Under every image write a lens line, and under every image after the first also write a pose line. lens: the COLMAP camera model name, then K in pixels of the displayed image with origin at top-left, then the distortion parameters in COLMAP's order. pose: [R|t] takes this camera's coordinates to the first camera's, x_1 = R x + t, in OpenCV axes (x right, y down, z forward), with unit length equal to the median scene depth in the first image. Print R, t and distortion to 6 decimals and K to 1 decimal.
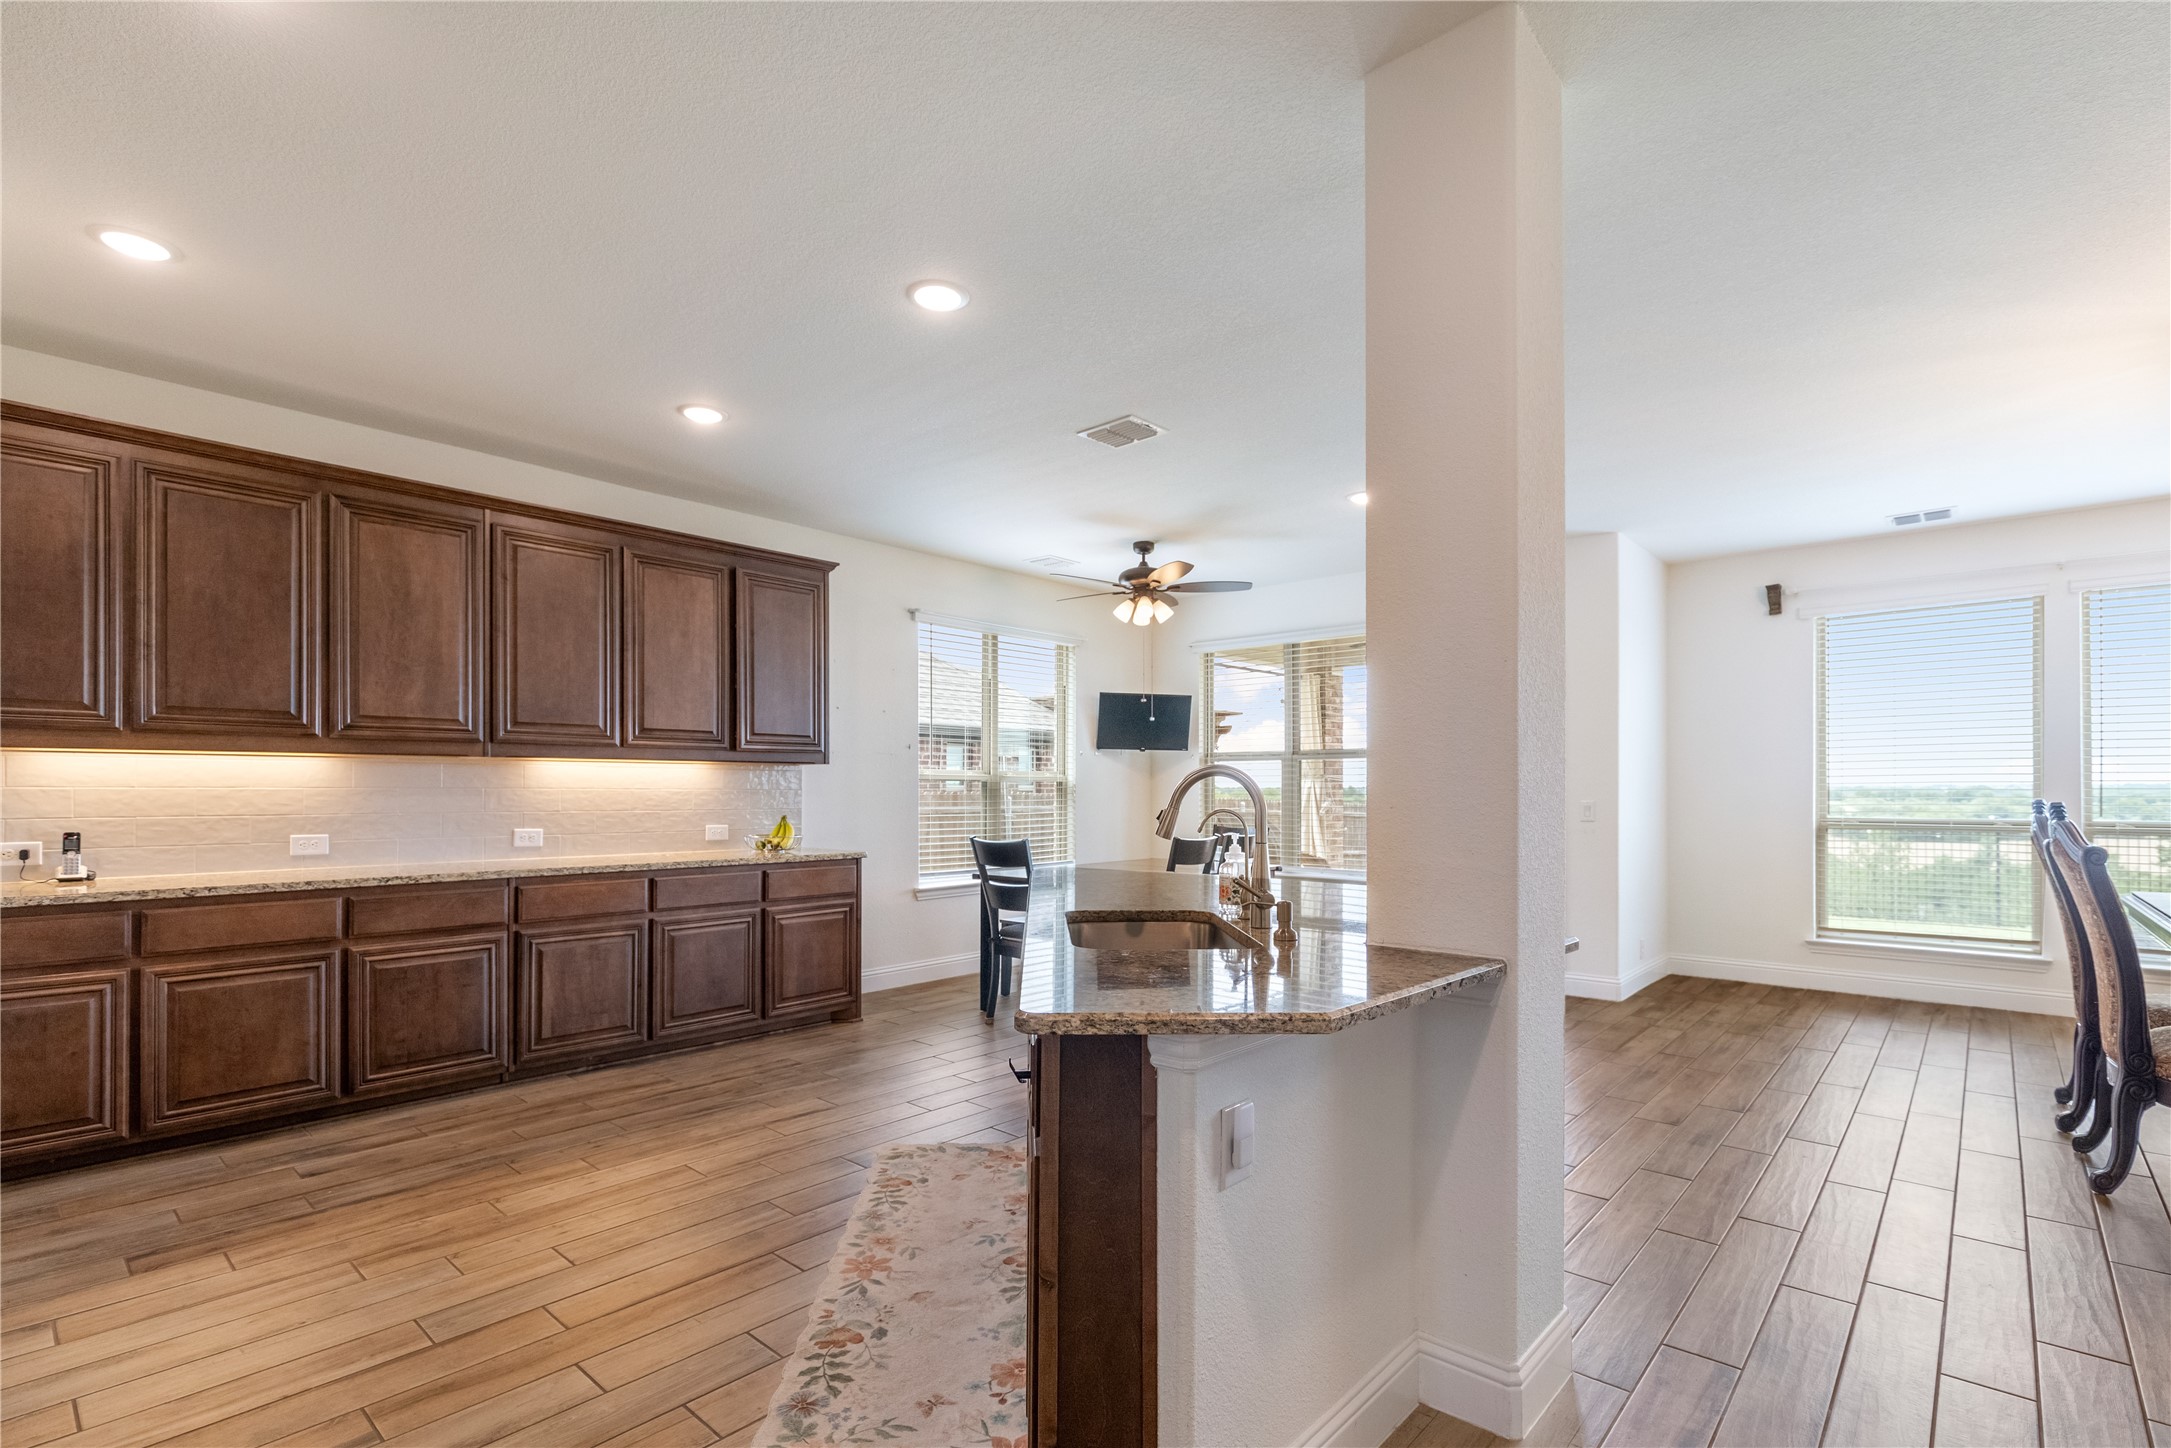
lens RADIAL K [[1006.2, 0, 1094.6], [0, 1006.2, 777.6], [0, 0, 1]] dist [0.000617, 0.000163]
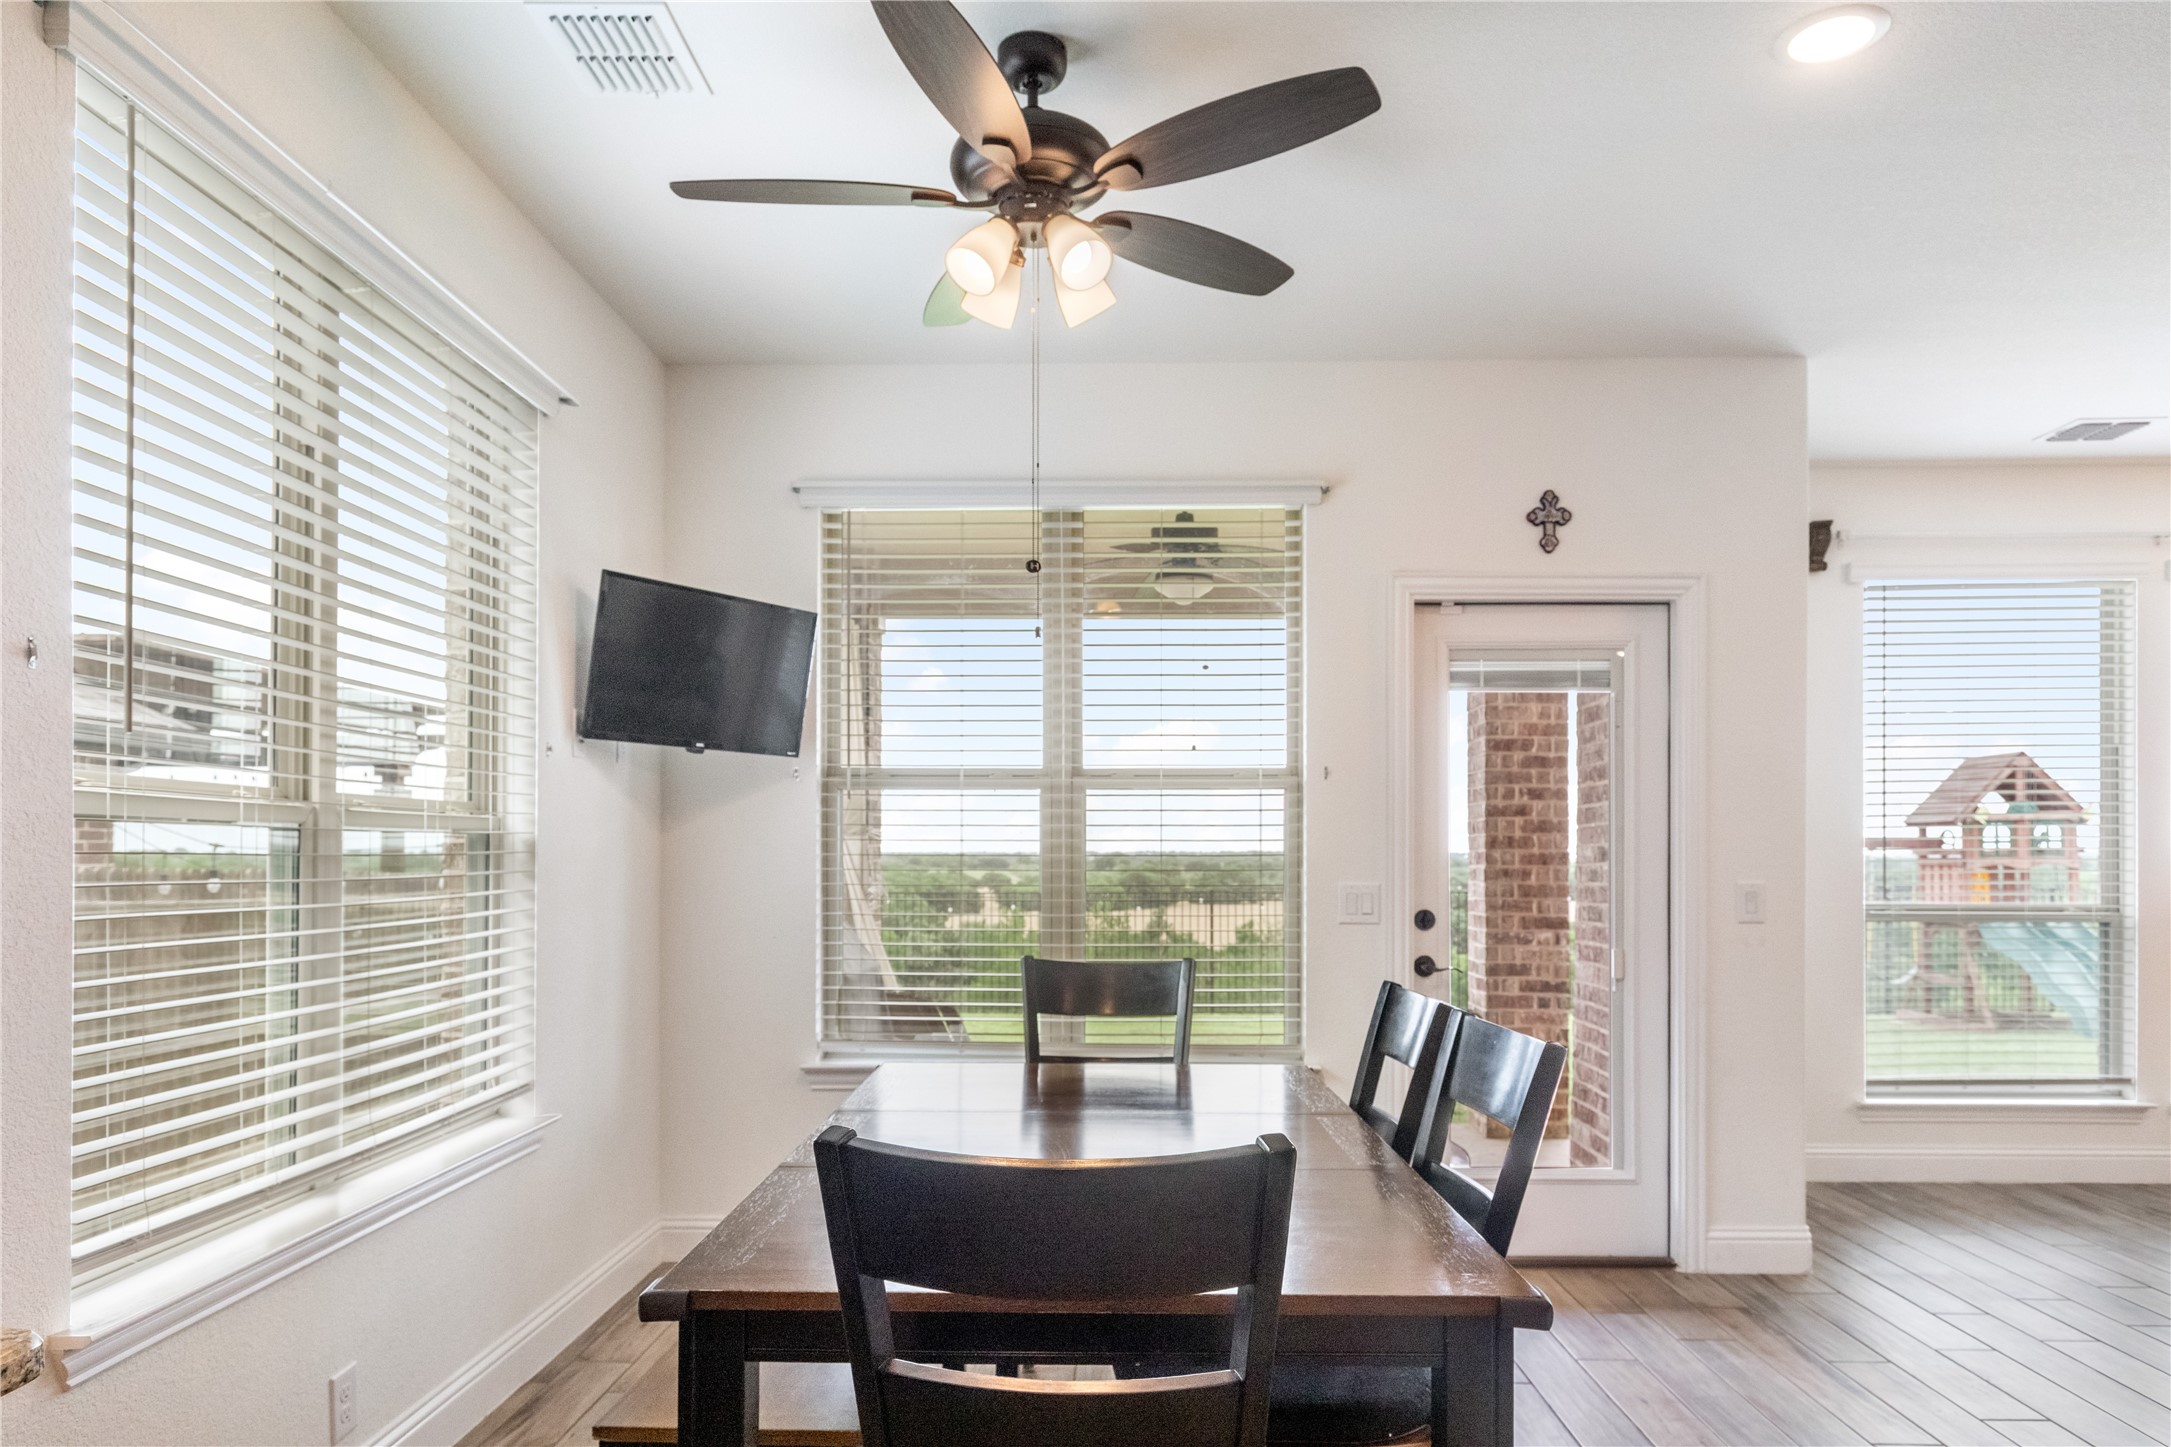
lens RADIAL K [[1377.4, 0, 1085.5], [0, 1377.4, 723.5], [0, 0, 1]] dist [-0.035770, -0.000232]
pose [[0.767458, 0.058970, 0.638381, -0.163232], [-0.006202, 0.996397, -0.084586, 0.002535], [-0.641069, 0.060957, 0.765058, 0.587821]]
